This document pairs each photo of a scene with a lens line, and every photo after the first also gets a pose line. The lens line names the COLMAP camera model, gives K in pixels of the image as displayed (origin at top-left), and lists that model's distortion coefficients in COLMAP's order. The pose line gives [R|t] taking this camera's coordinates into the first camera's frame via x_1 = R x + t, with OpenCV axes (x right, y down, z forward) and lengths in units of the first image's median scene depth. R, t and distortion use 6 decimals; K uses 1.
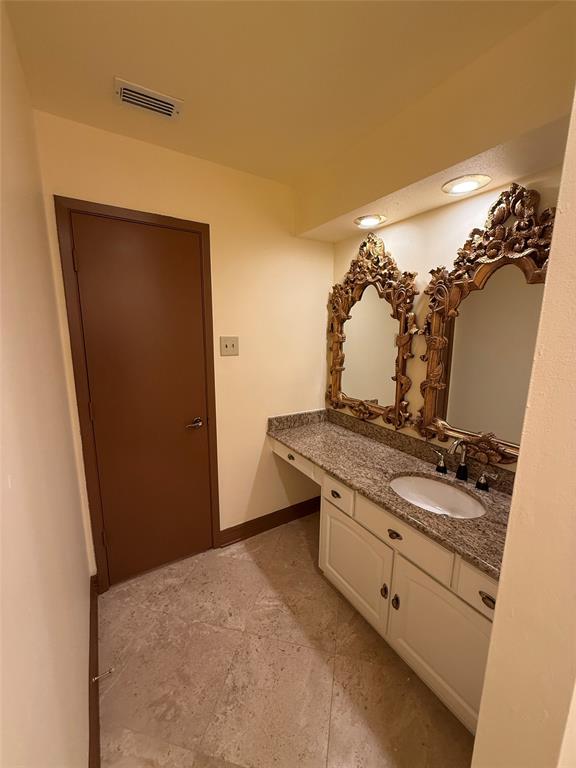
lens RADIAL K [[305.7, 0, 288.0], [0, 305.7, 384.0], [0, 0, 1]] dist [0.000190, -0.000838]
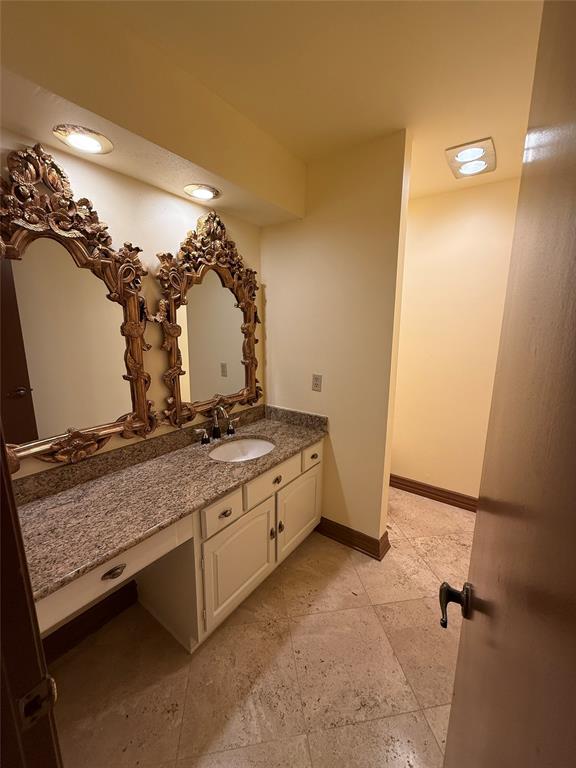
lens RADIAL K [[305.7, 0, 288.0], [0, 305.7, 384.0], [0, 0, 1]] dist [0.000190, -0.000838]
pose [[-0.370991, -0.187745, 0.909460, -0.619777], [0.154525, 0.953215, 0.259812, -0.174661], [-0.915690, 0.236922, -0.324624, 1.054618]]
